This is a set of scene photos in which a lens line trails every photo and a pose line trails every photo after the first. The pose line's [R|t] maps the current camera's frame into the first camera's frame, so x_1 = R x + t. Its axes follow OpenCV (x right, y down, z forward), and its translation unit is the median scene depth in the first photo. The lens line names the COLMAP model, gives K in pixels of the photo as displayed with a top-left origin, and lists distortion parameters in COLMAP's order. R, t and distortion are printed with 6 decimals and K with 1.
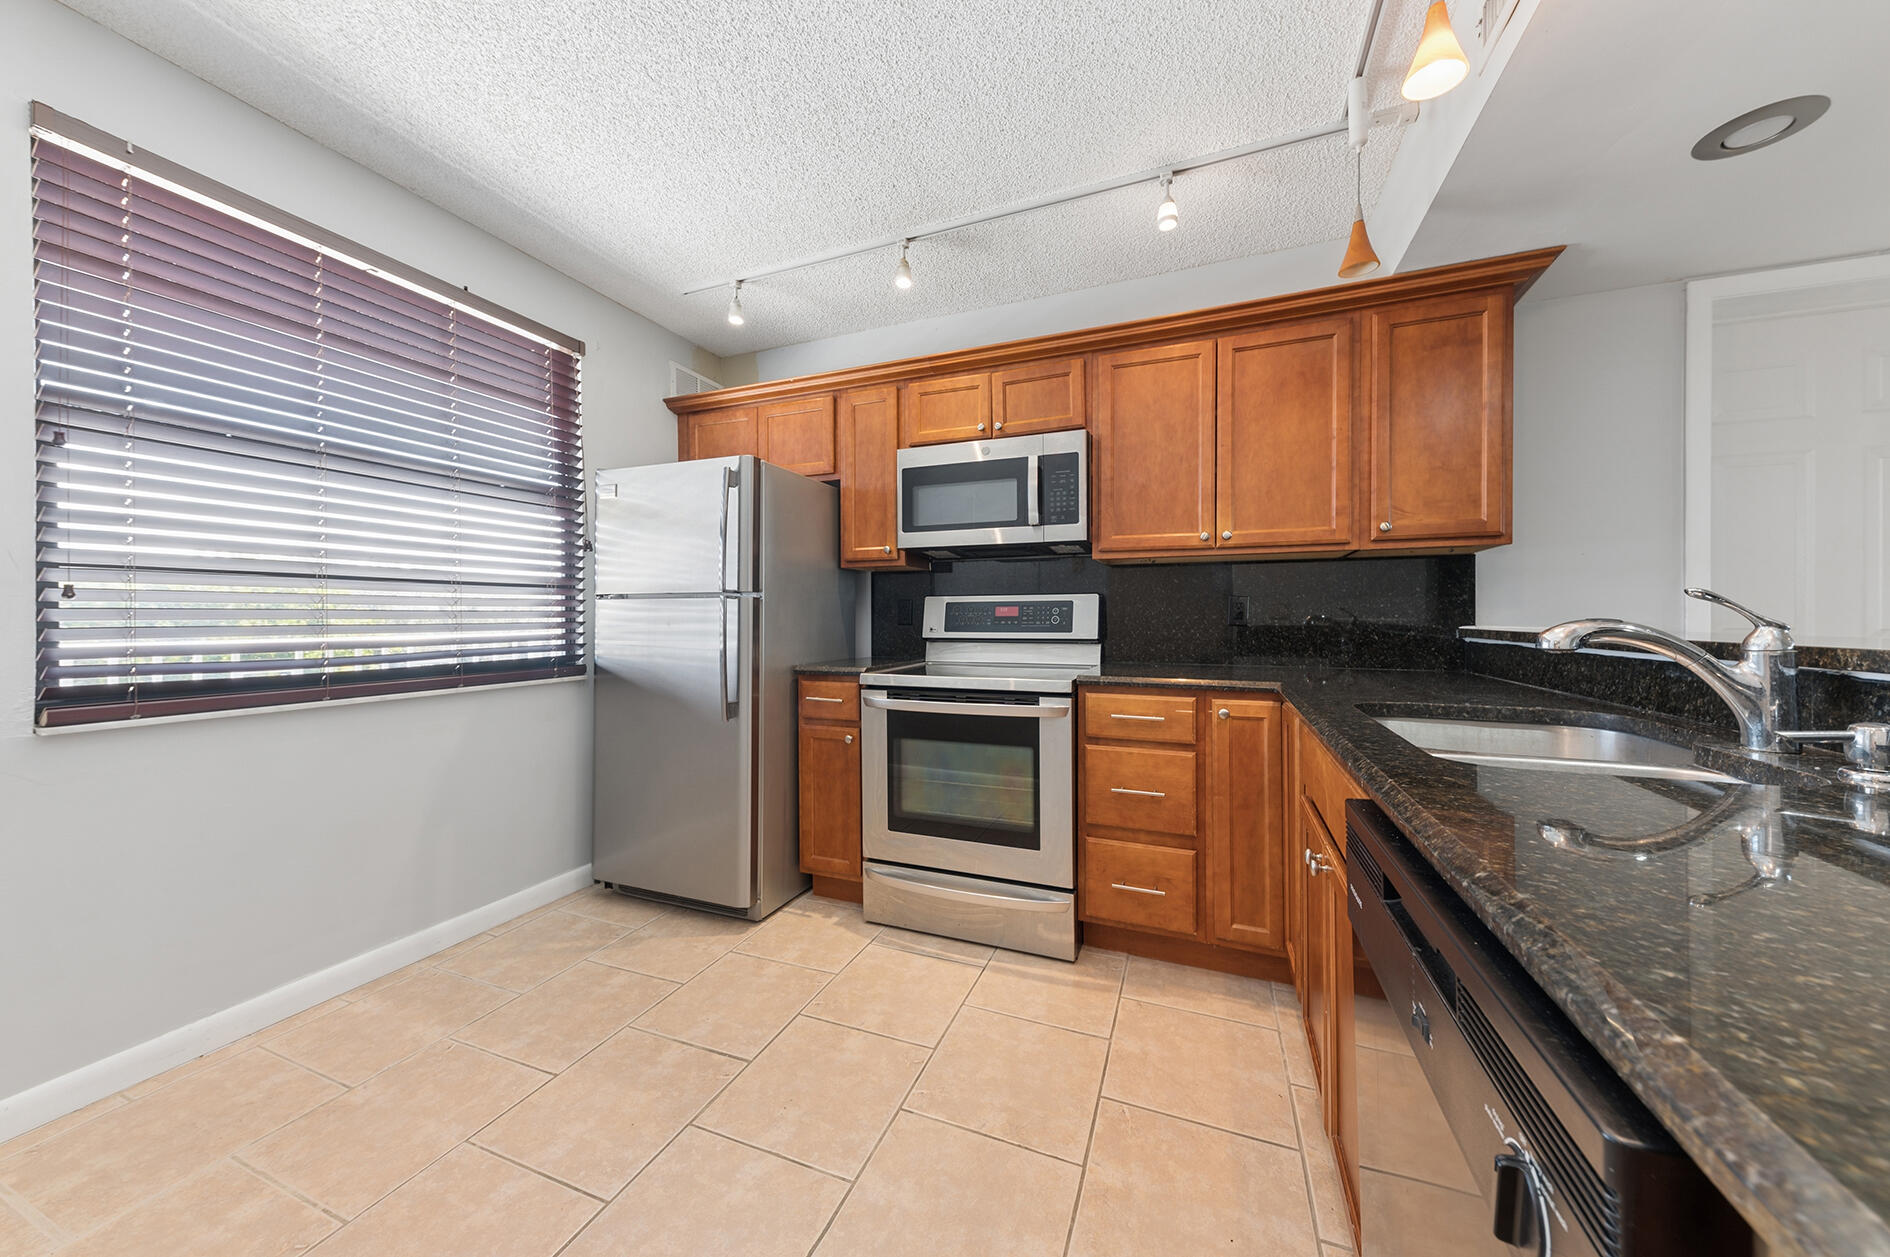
lens RADIAL K [[647.2, 0, 945.3], [0, 647.2, 619.6], [0, 0, 1]] dist [0.013896, -0.000016]
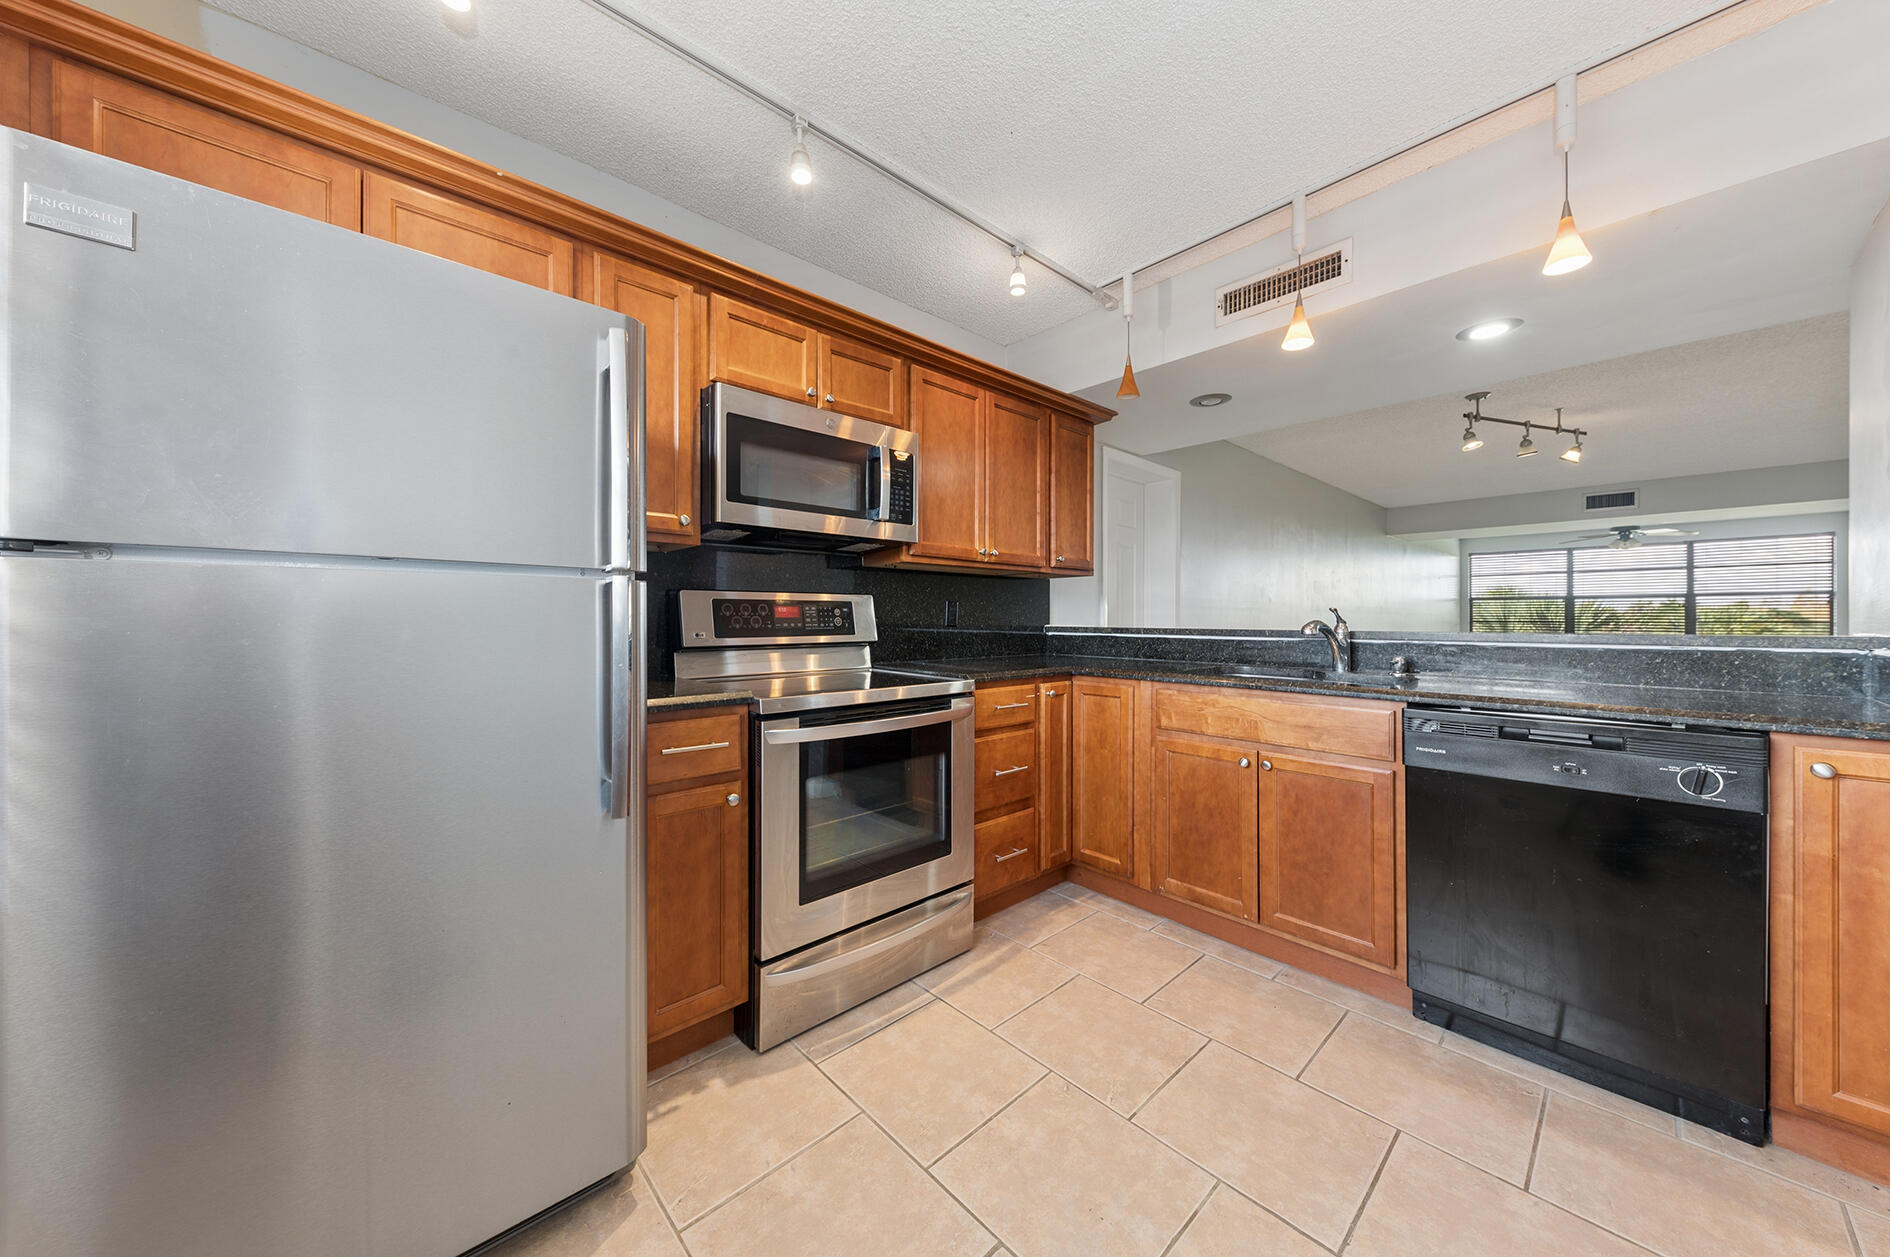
lens RADIAL K [[647.2, 0, 948.5], [0, 647.2, 618.9], [0, 0, 1]] dist [0.013896, -0.000016]
pose [[0.423157, 0.001204, 0.906056, -0.699015], [-0.001382, 0.999999, -0.000683, -0.003369], [-0.906055, -0.000963, 0.423158, 0.538490]]
